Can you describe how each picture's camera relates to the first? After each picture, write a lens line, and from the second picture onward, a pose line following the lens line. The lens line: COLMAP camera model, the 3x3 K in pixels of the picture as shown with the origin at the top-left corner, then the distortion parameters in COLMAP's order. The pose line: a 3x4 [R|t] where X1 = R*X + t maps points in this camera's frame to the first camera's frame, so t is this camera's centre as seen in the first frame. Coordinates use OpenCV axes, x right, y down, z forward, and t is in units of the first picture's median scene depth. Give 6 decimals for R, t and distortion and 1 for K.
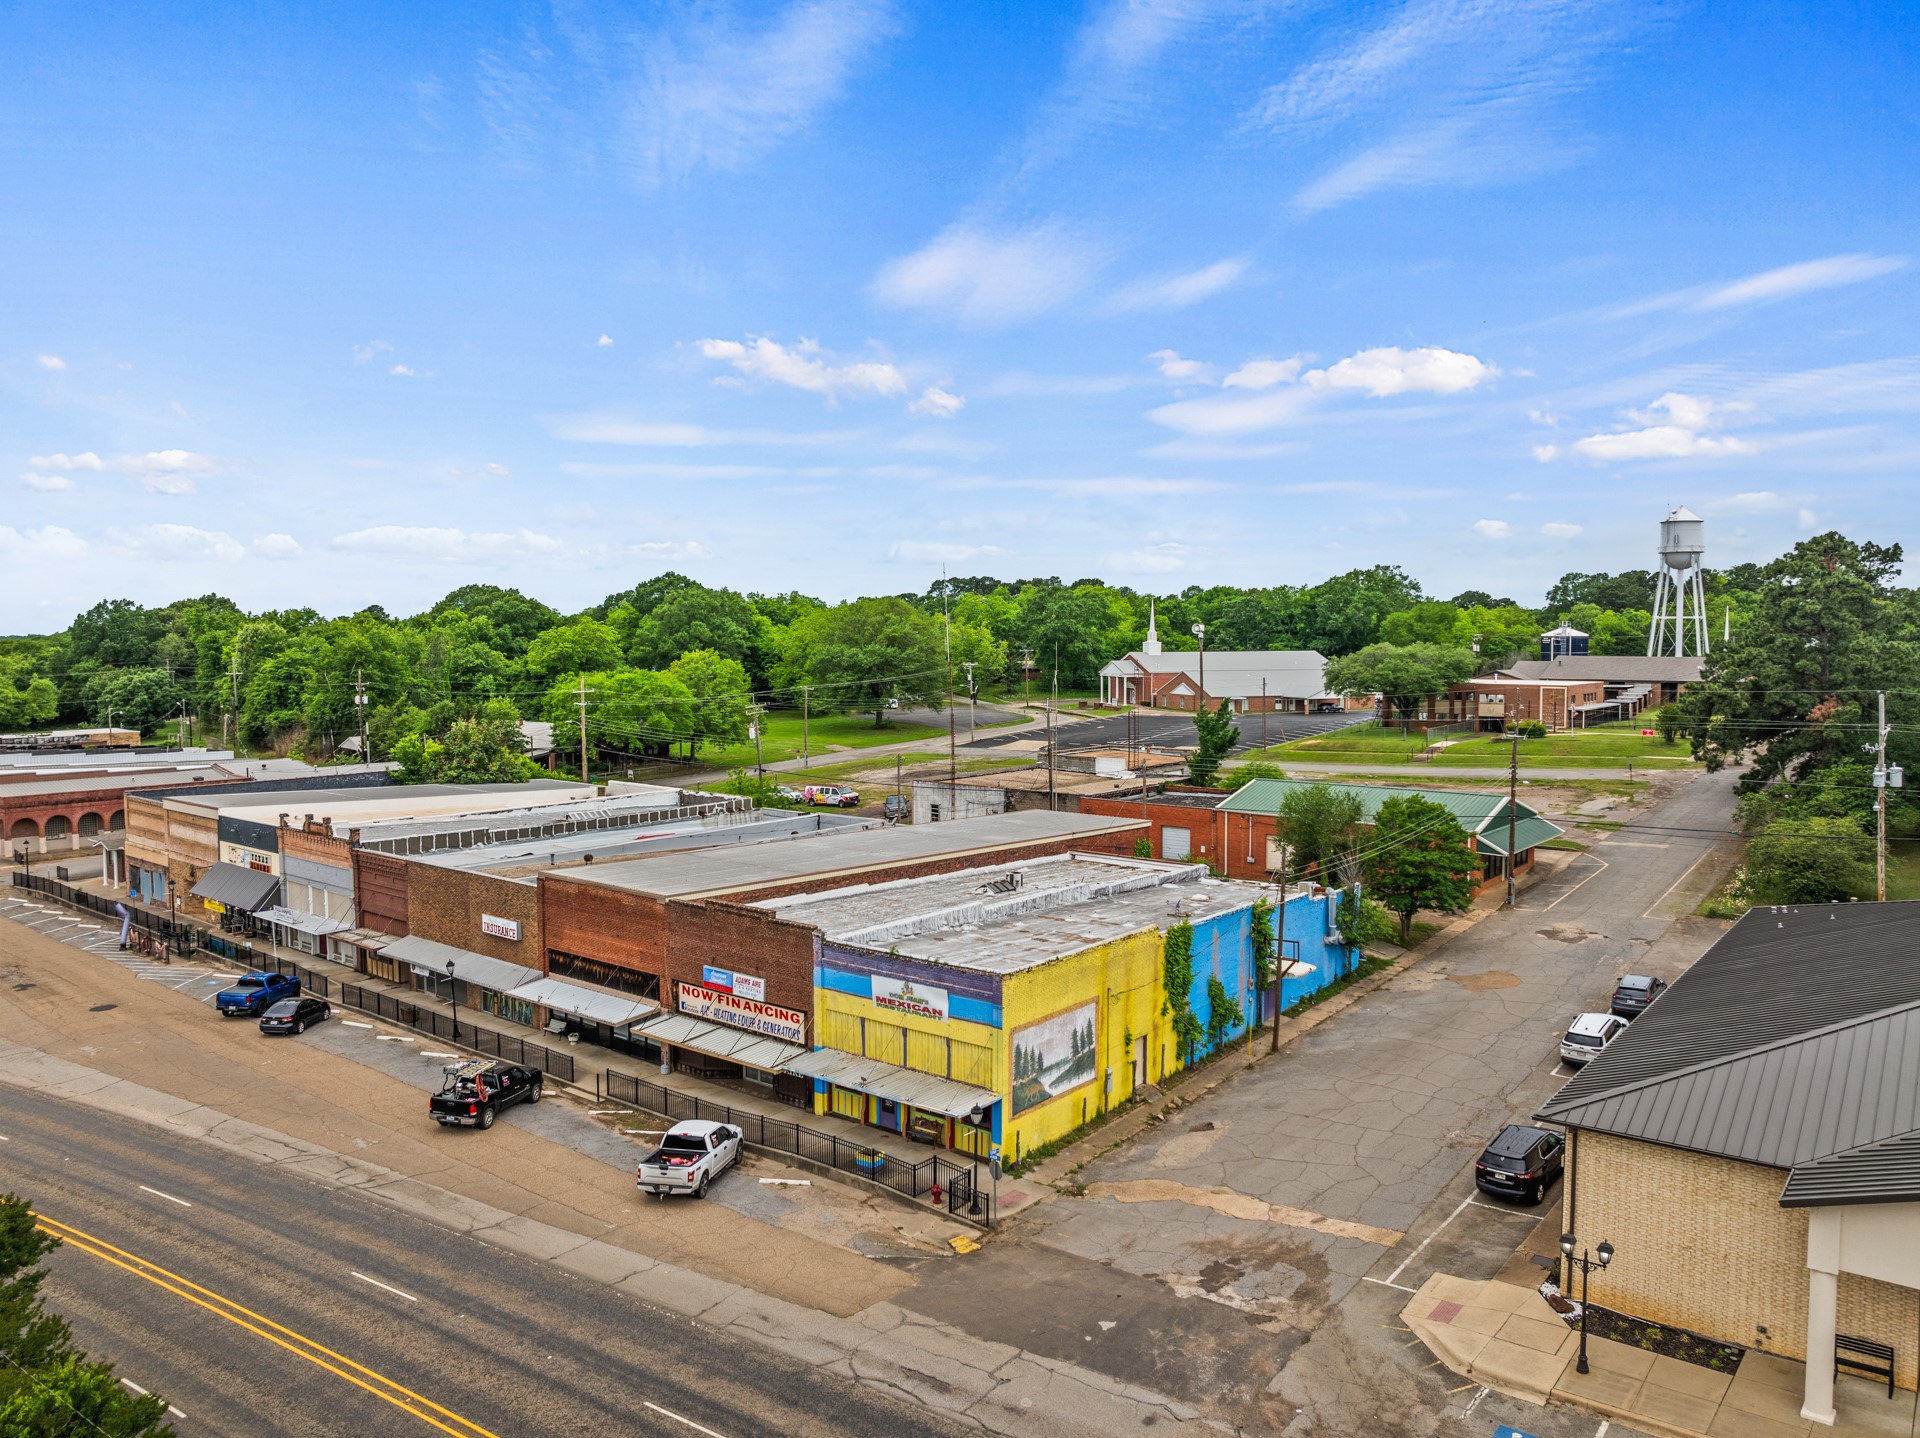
lens RADIAL K [[1345.7, 0, 968.9], [0, 1345.7, 710.4], [0, 0, 1]] dist [-0.035705, -0.000915]
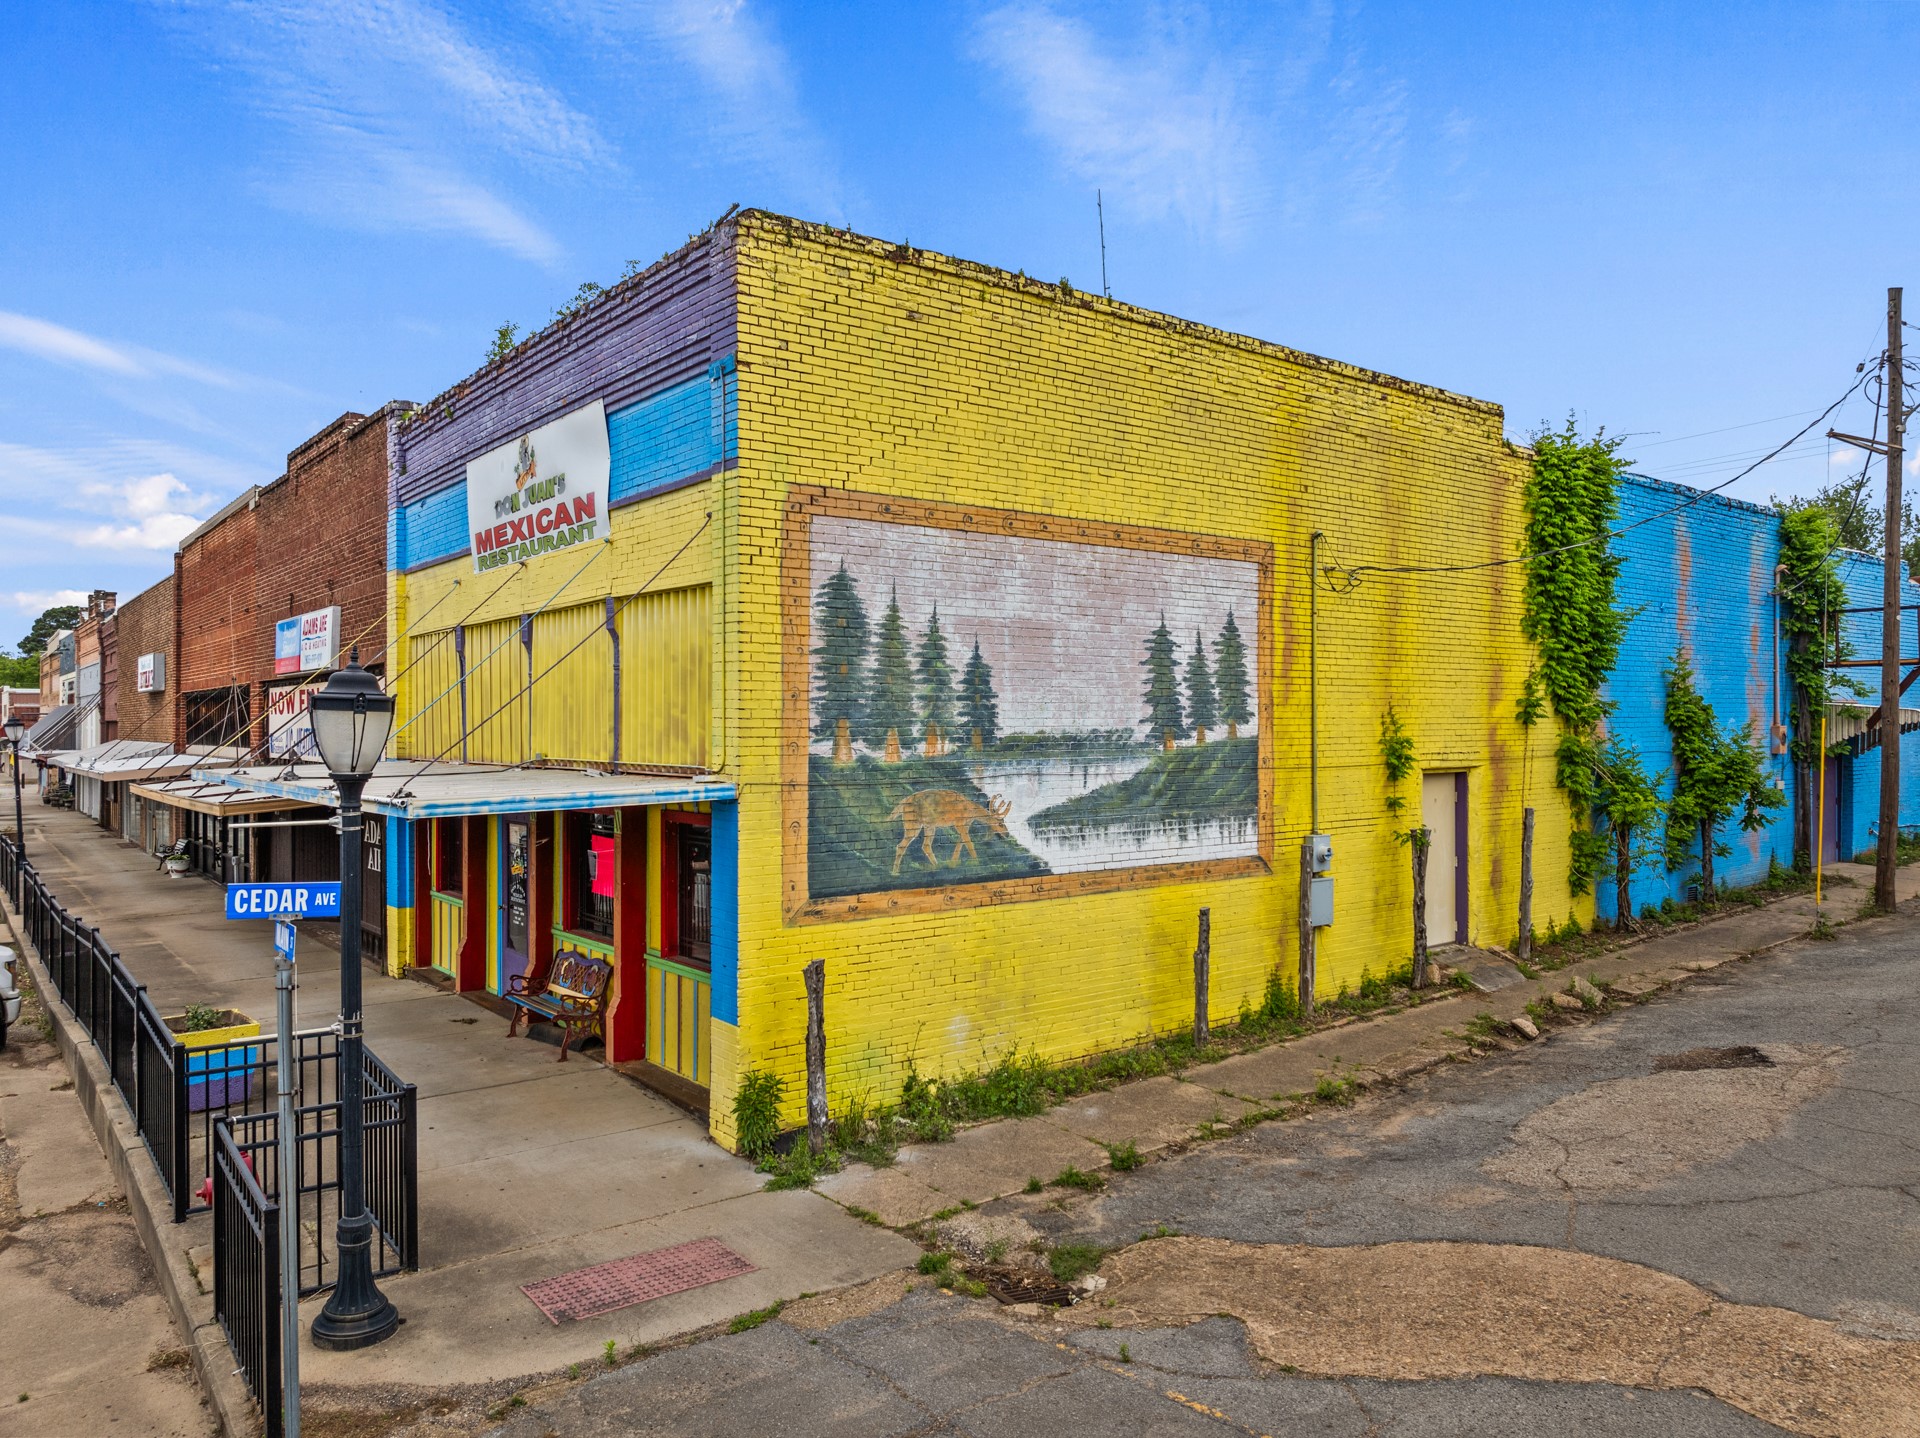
lens RADIAL K [[1345.7, 0, 968.9], [0, 1345.7, 710.4], [0, 0, 1]] dist [-0.035705, -0.000915]
pose [[0.973409, -0.004340, -0.229033, 0.095397], [-0.011036, 0.997771, -0.065811, 0.253396], [0.228808, 0.066589, 0.971191, 0.702923]]
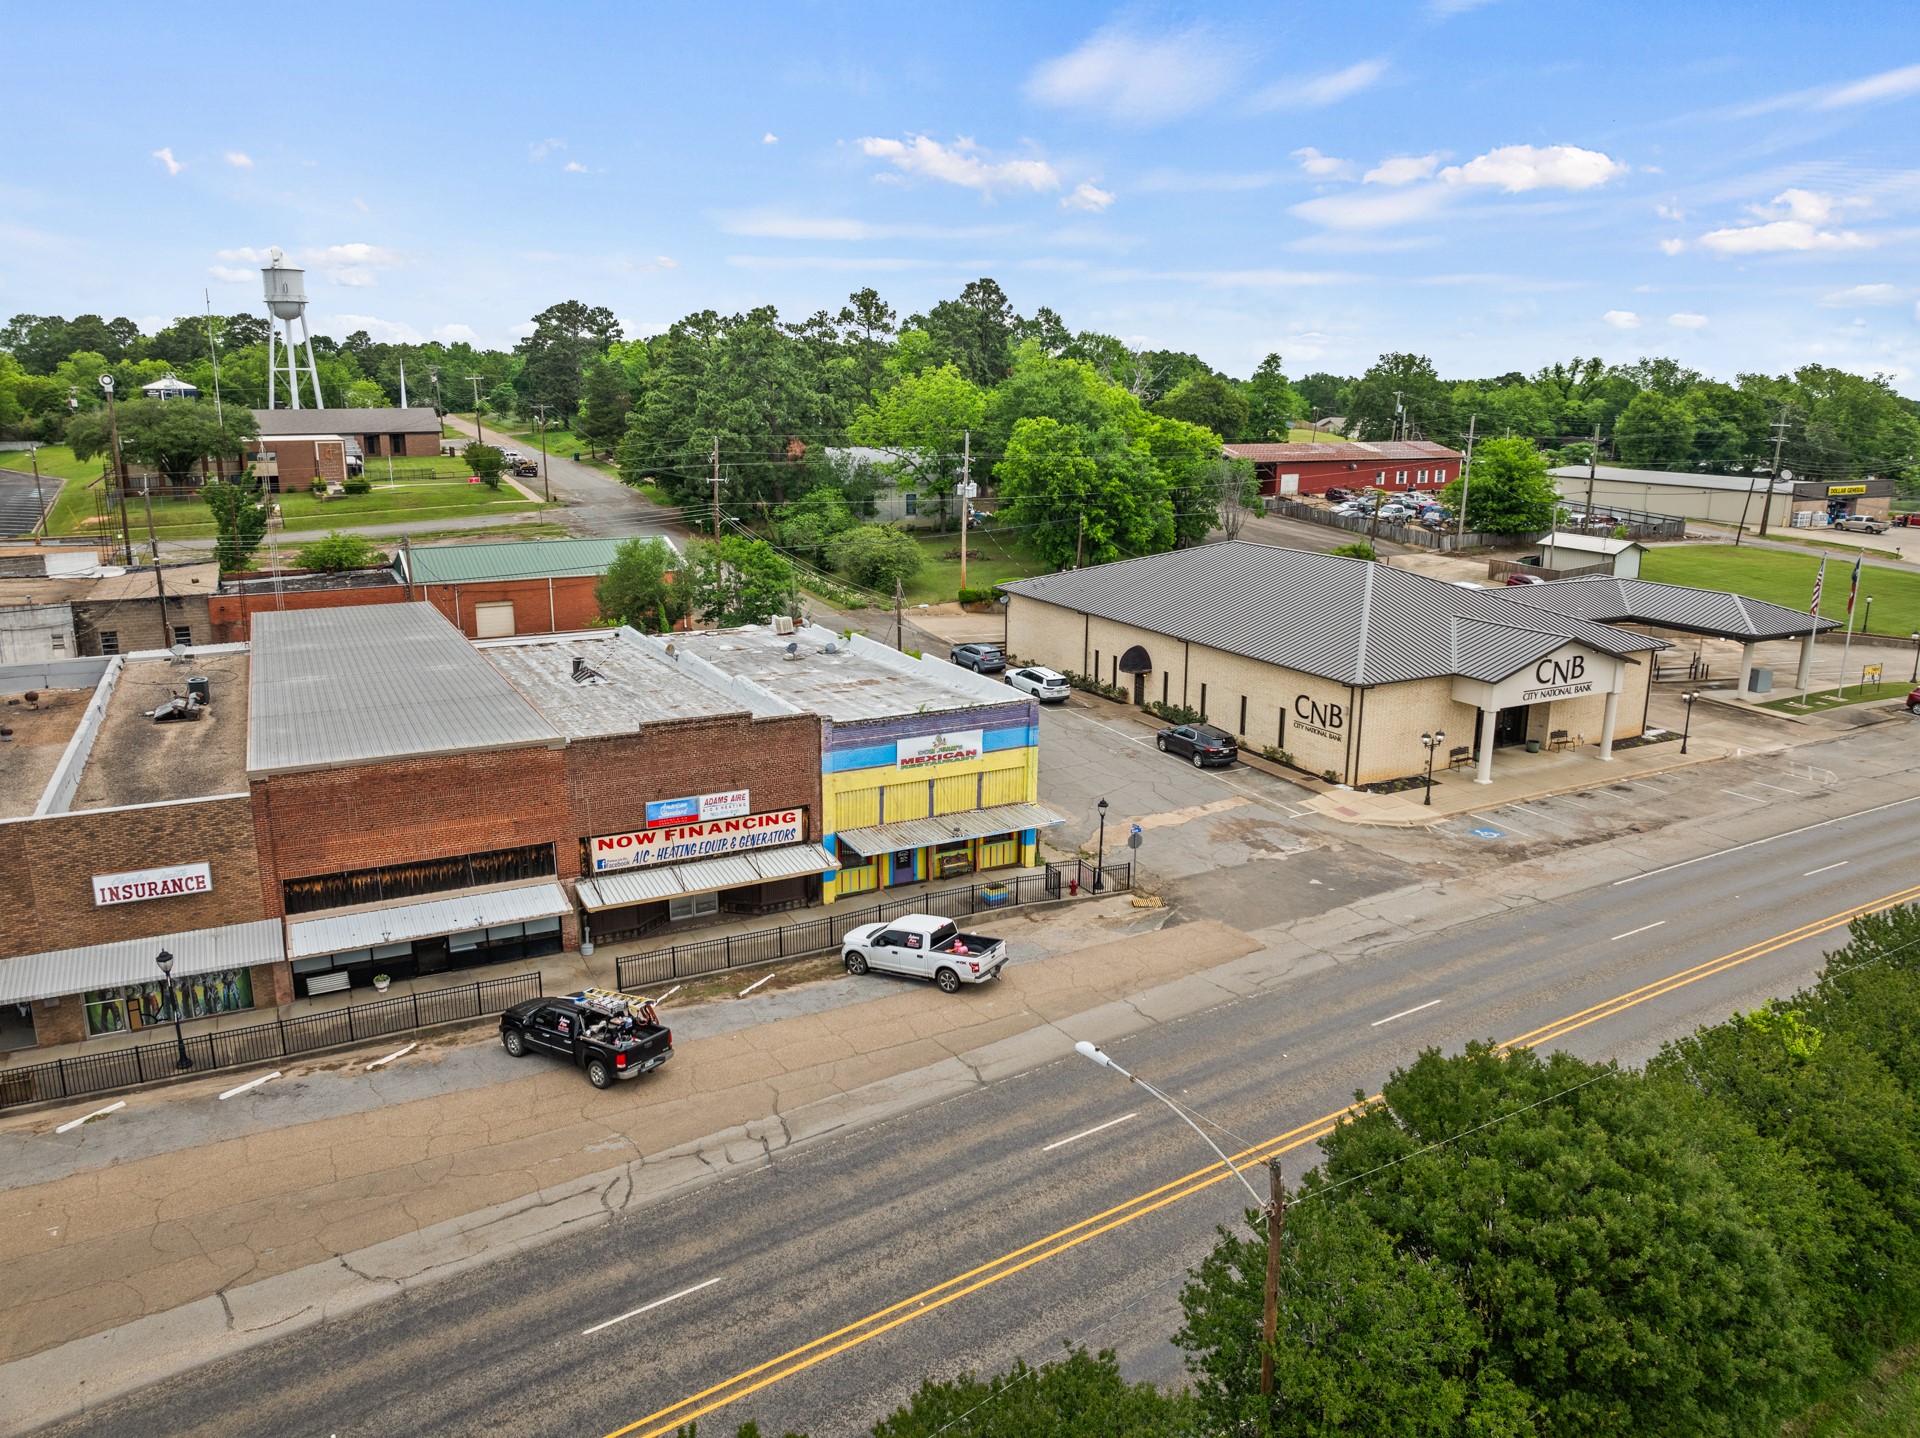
lens RADIAL K [[1341.5, 0, 960.0], [0, 1341.5, 719.0], [0, 0, 1]] dist [-0.026087, -0.004370]
pose [[0.402848, -0.215475, 0.889542, -0.889044], [0.043527, 0.975304, 0.216537, -0.031793], [-0.914231, -0.048512, 0.402278, 0.524296]]
